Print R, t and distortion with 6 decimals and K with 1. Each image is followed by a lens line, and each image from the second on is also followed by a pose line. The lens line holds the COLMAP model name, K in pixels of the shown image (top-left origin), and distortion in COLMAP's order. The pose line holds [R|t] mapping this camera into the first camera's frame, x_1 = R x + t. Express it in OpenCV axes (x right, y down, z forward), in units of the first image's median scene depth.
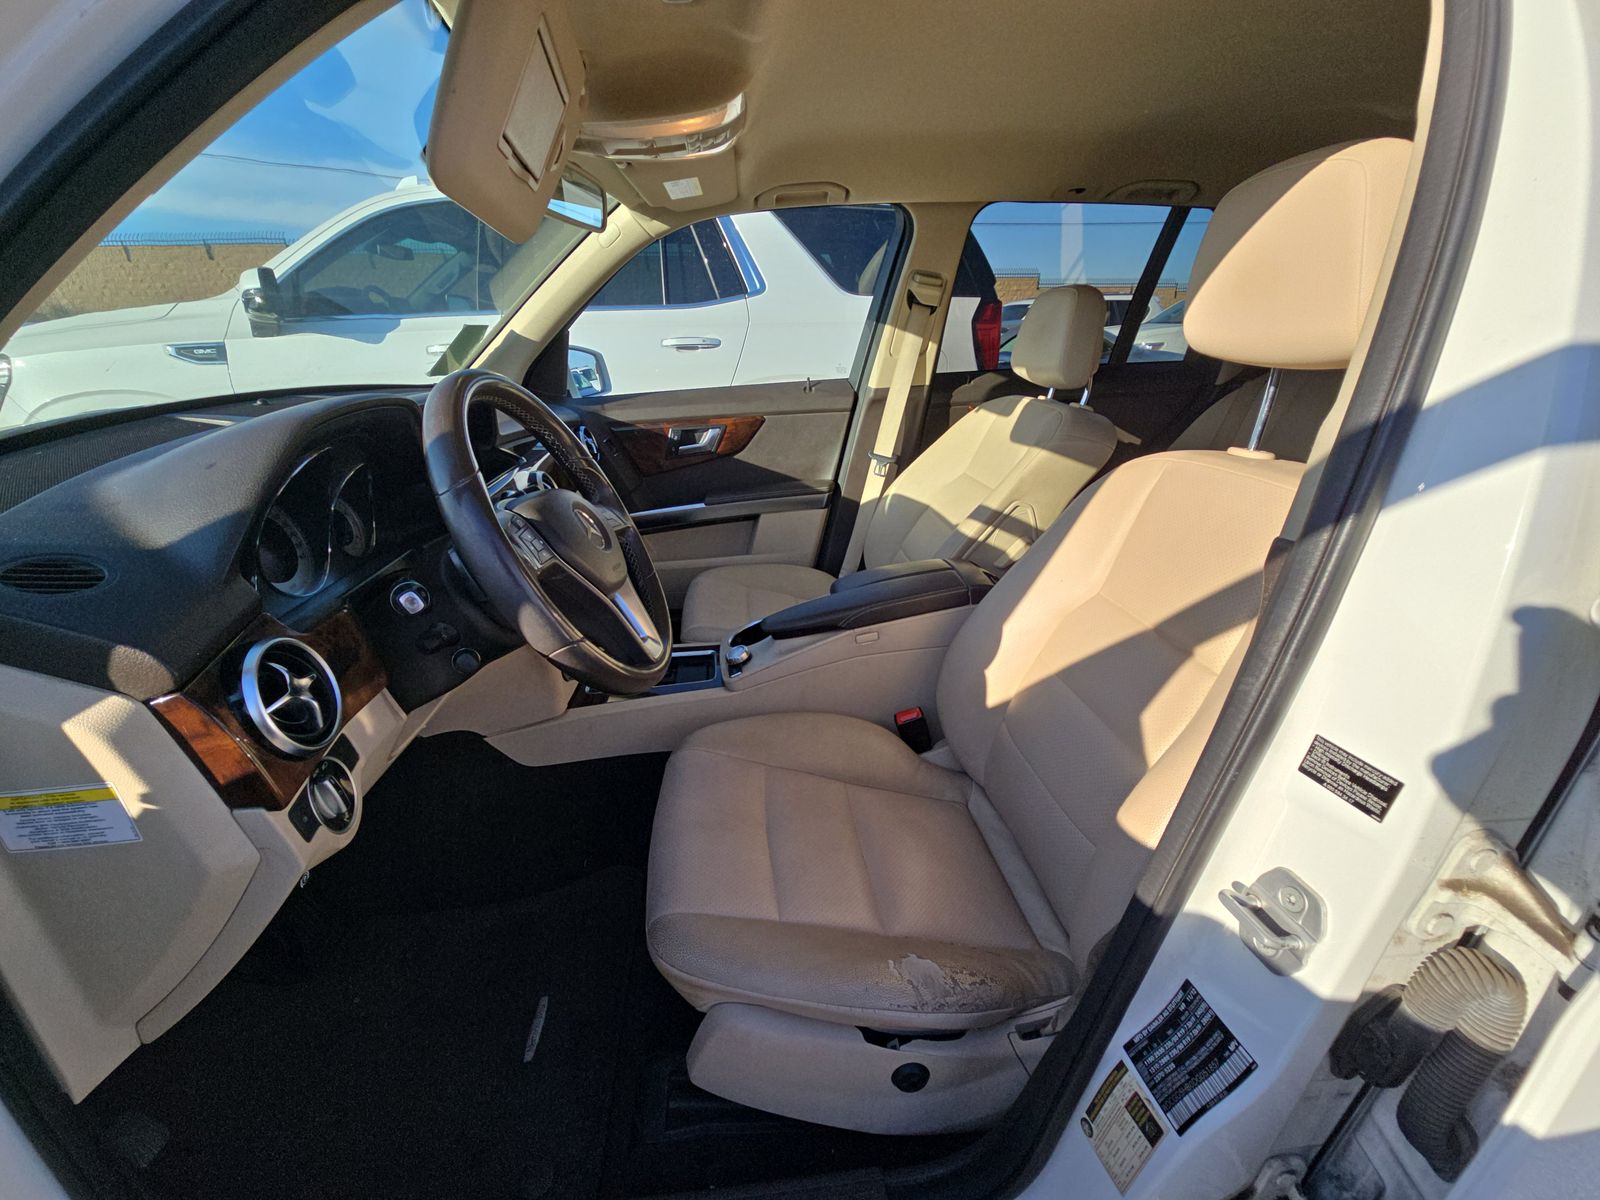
lens RADIAL K [[639.6, 0, 794.4], [0, 639.6, 599.1], [0, 0, 1]] dist [0.015530, -0.008707]
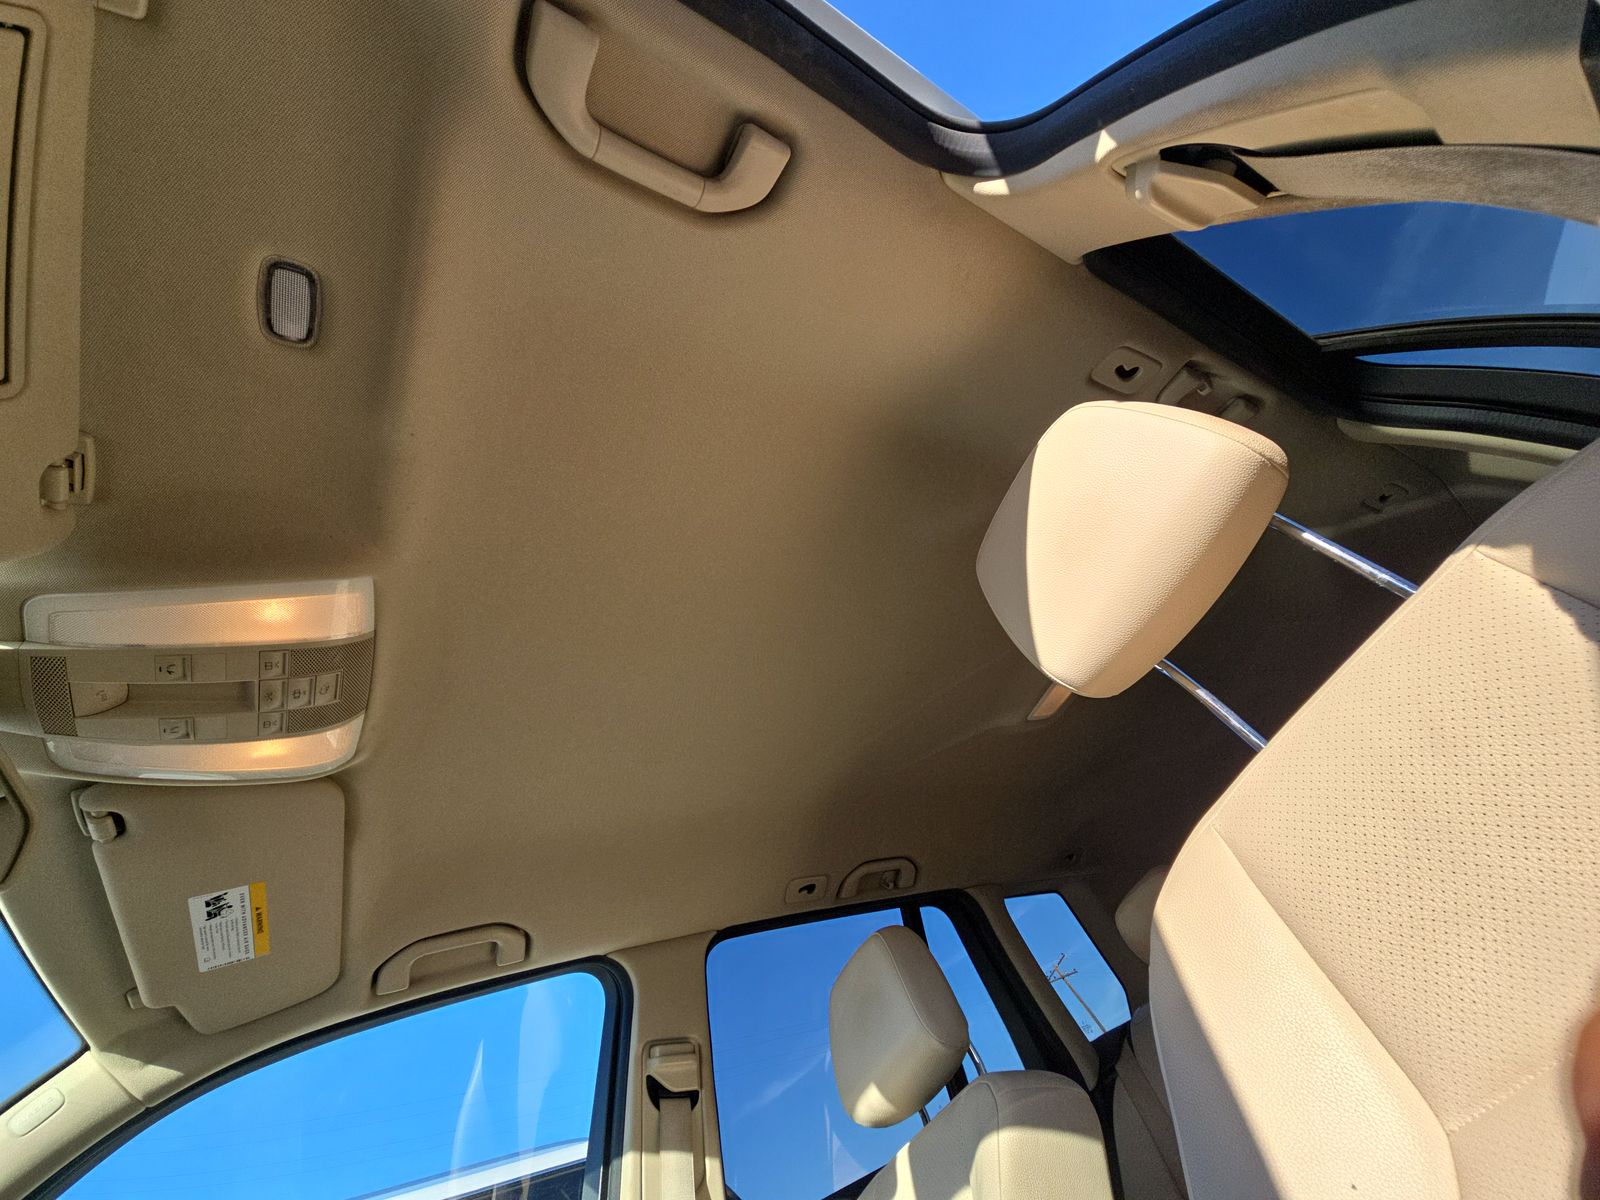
lens RADIAL K [[639.6, 0, 794.4], [0, 639.6, 599.1], [0, 0, 1]] dist [0.015530, -0.008707]
pose [[0.876378, 0.010073, 0.481519, -0.004959], [0.468676, 0.212425, -0.857449, 0.029385], [-0.110923, 0.977126, 0.181443, 0.381190]]
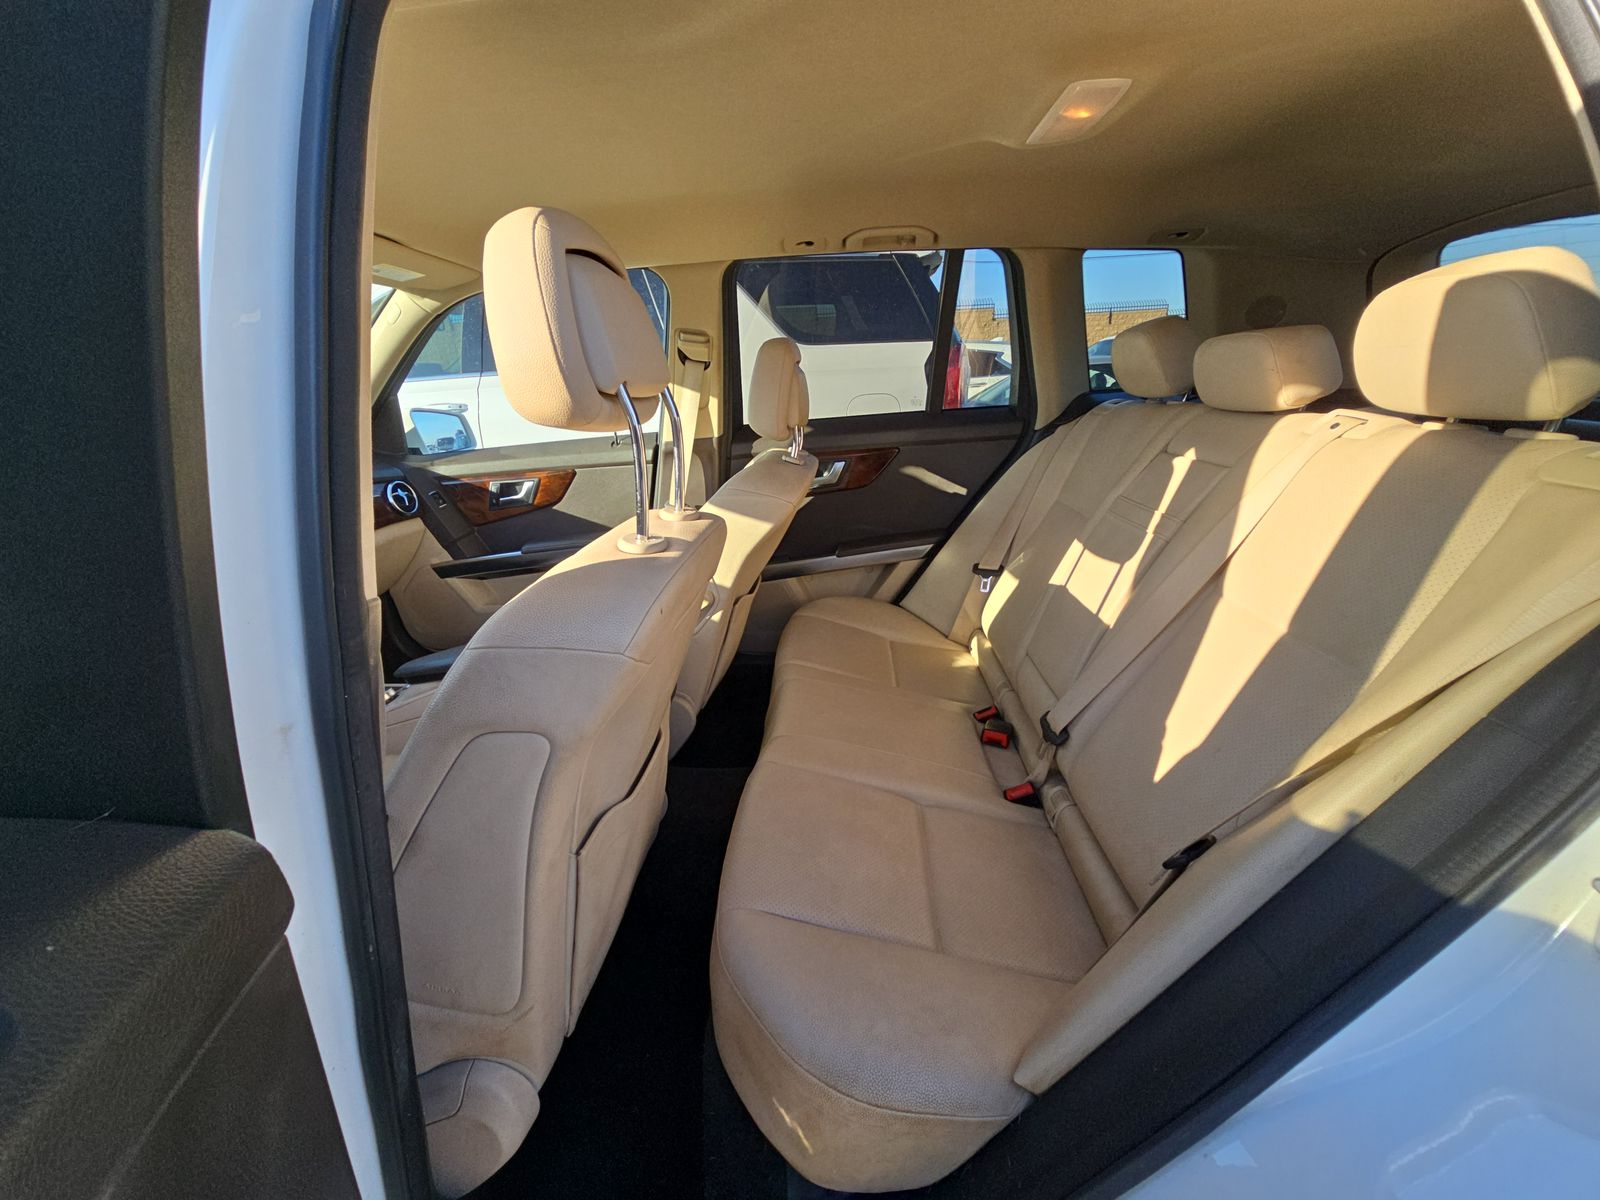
lens RADIAL K [[639.6, 0, 794.4], [0, 639.6, 599.1], [0, 0, 1]] dist [0.015530, -0.008707]
pose [[0.982635, 0.025365, -0.183806, 0.521123], [-0.035132, 0.998127, -0.050074, -0.036434], [0.182192, 0.055662, 0.981686, 0.053692]]
